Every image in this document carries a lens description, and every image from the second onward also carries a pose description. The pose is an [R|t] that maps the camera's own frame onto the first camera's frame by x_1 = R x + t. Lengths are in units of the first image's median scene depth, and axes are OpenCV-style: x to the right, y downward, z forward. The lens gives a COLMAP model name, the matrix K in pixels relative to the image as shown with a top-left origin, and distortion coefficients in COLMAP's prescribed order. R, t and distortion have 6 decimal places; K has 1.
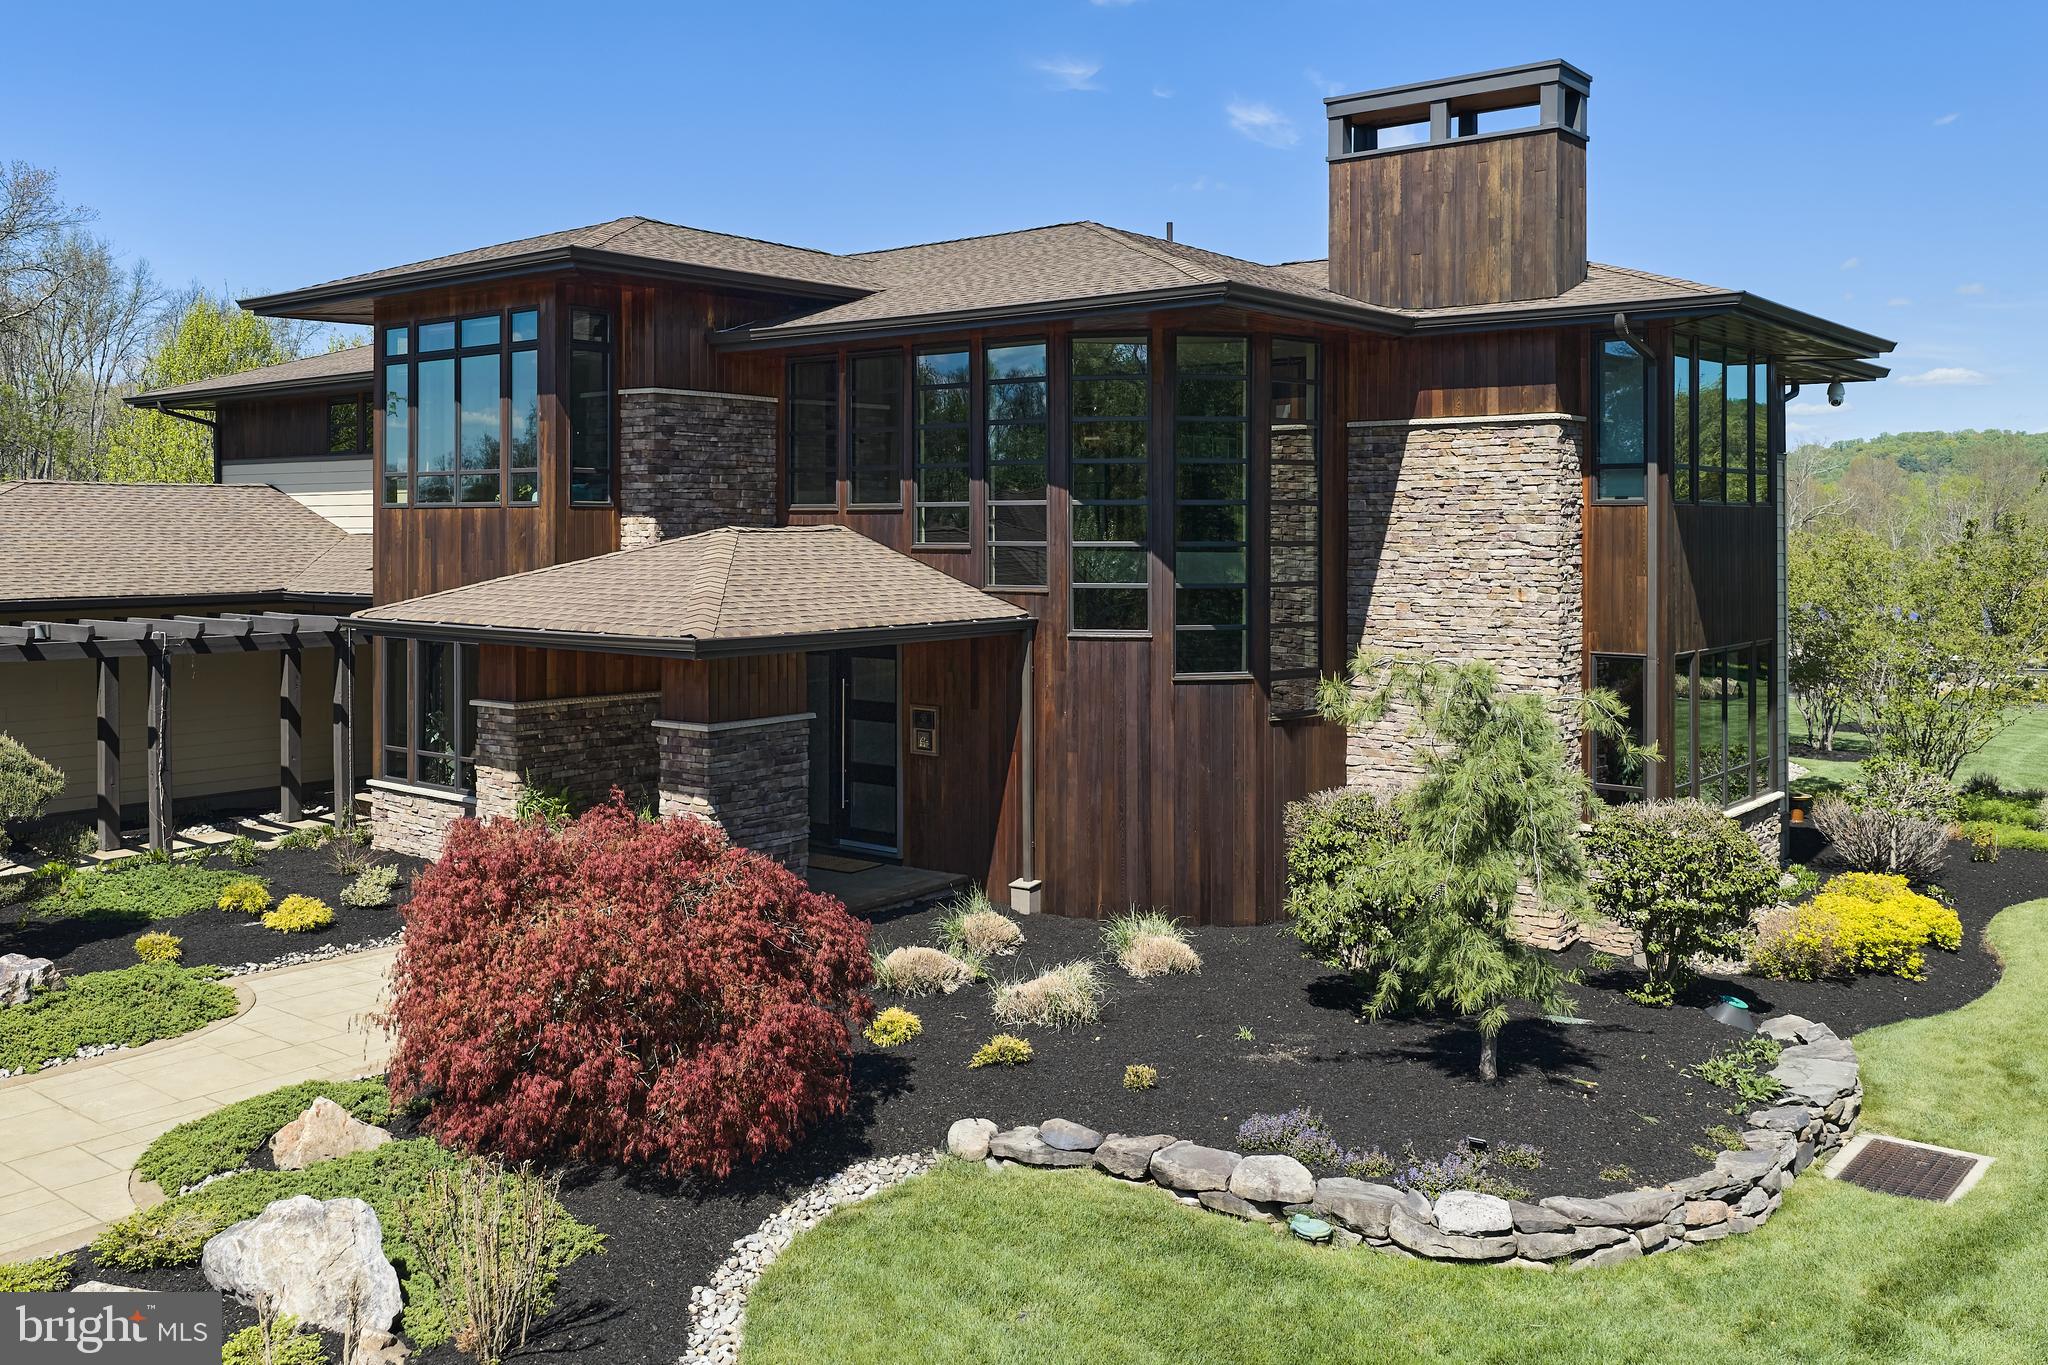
lens RADIAL K [[1741.0, 0, 1011.0], [0, 1741.0, 533.9], [0, 0, 1]] dist [0.003449, -0.000987]
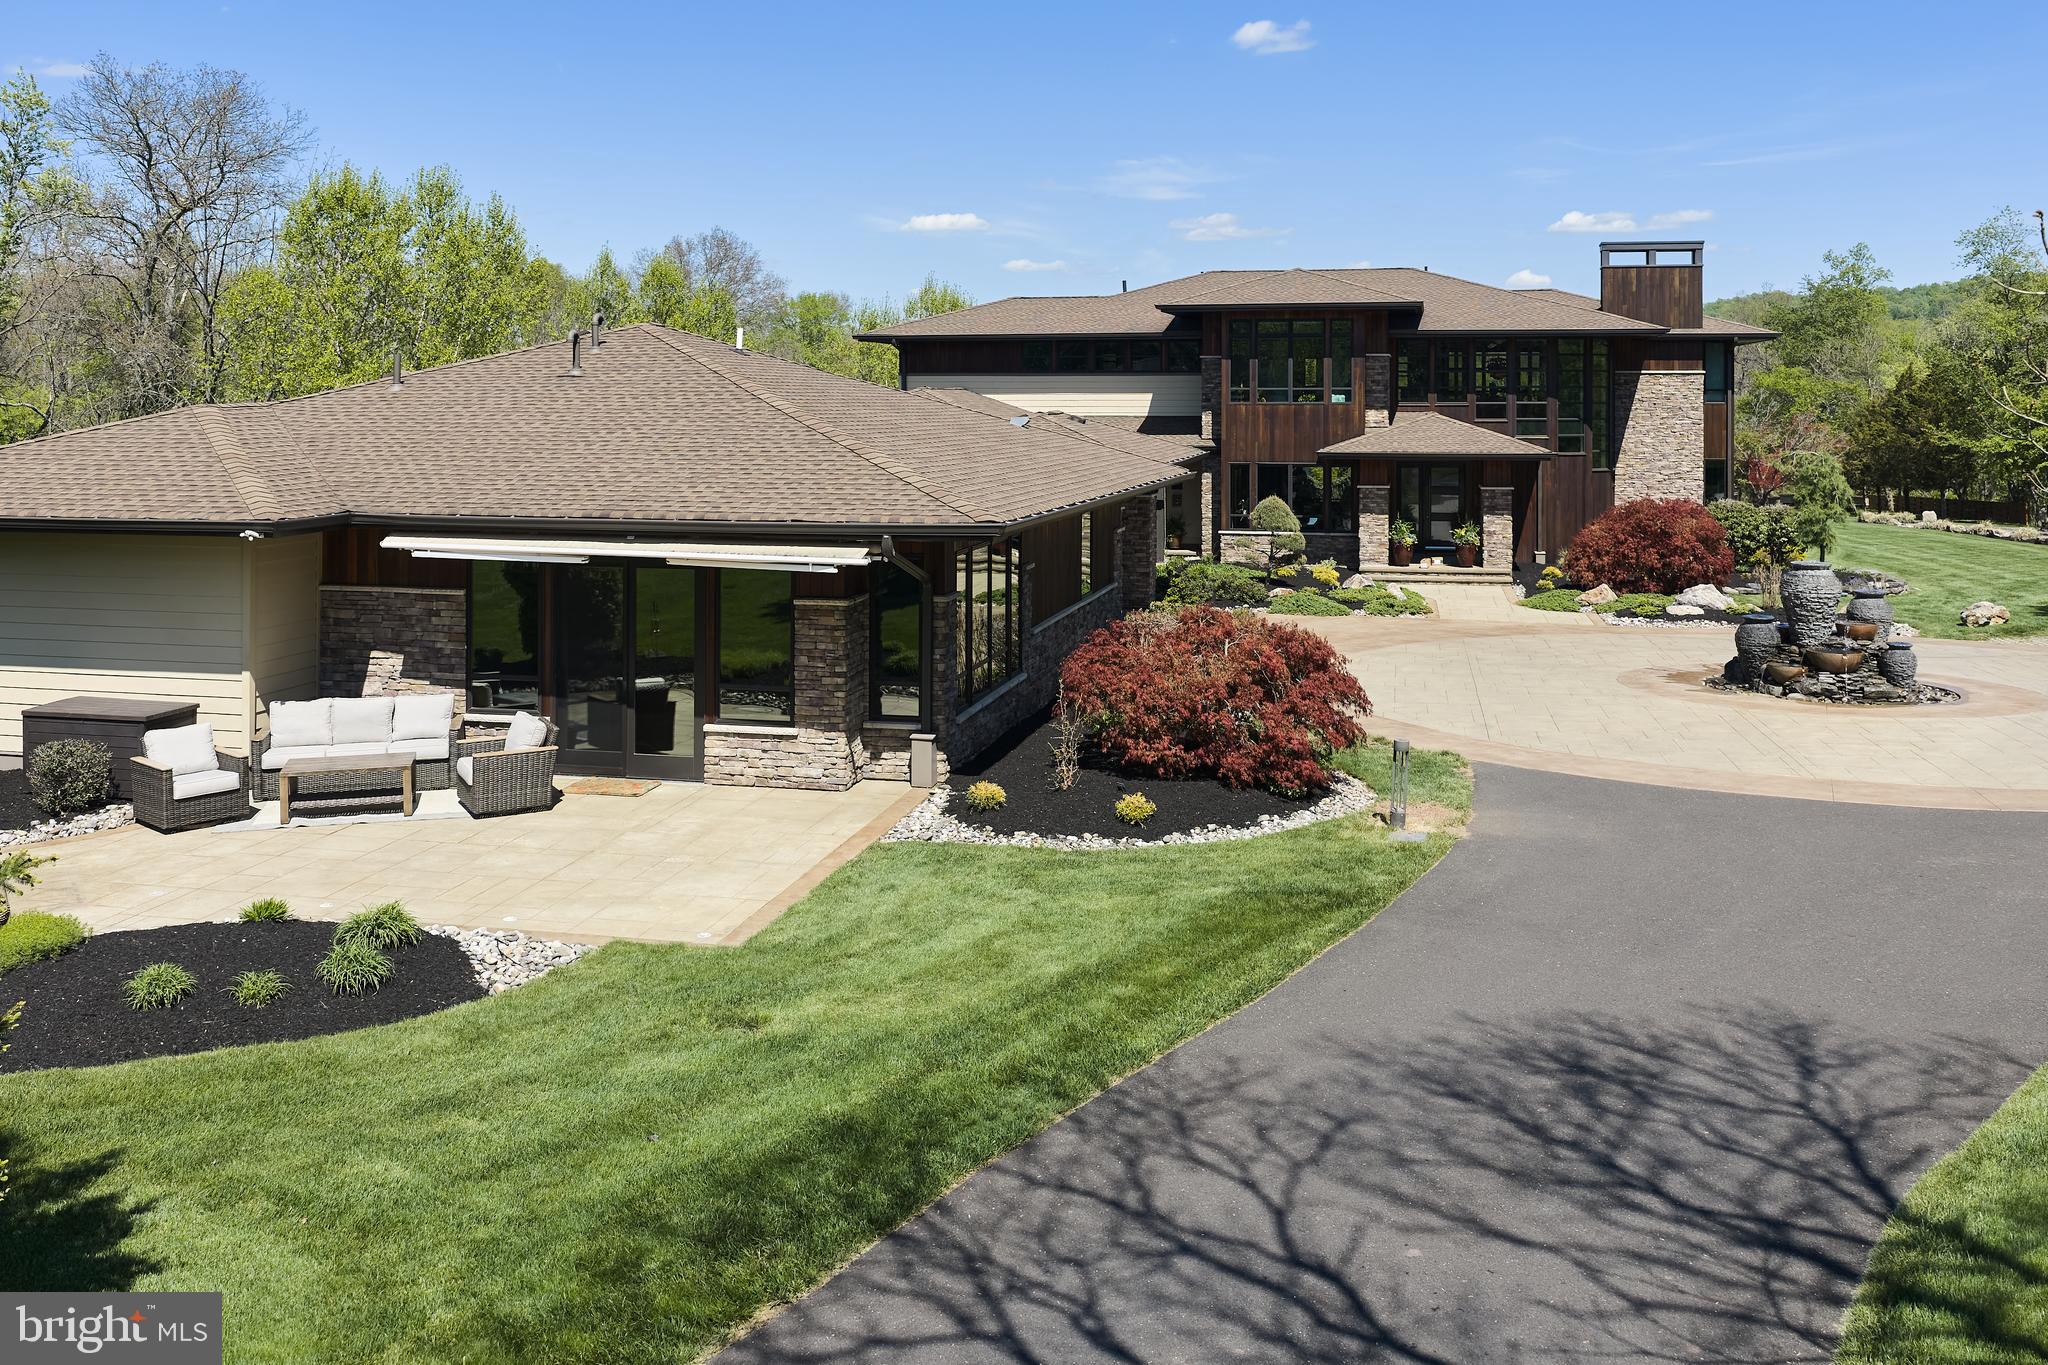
lens RADIAL K [[1773.5, 0, 984.8], [0, 1773.5, 409.6], [0, 0, 1]] dist [0.001943, 0.005562]
pose [[0.900336, -0.002384, 0.435188, -1.839161], [0.002197, 0.999997, 0.000932, -0.012639], [-0.435189, 0.000117, 0.900339, -0.975387]]
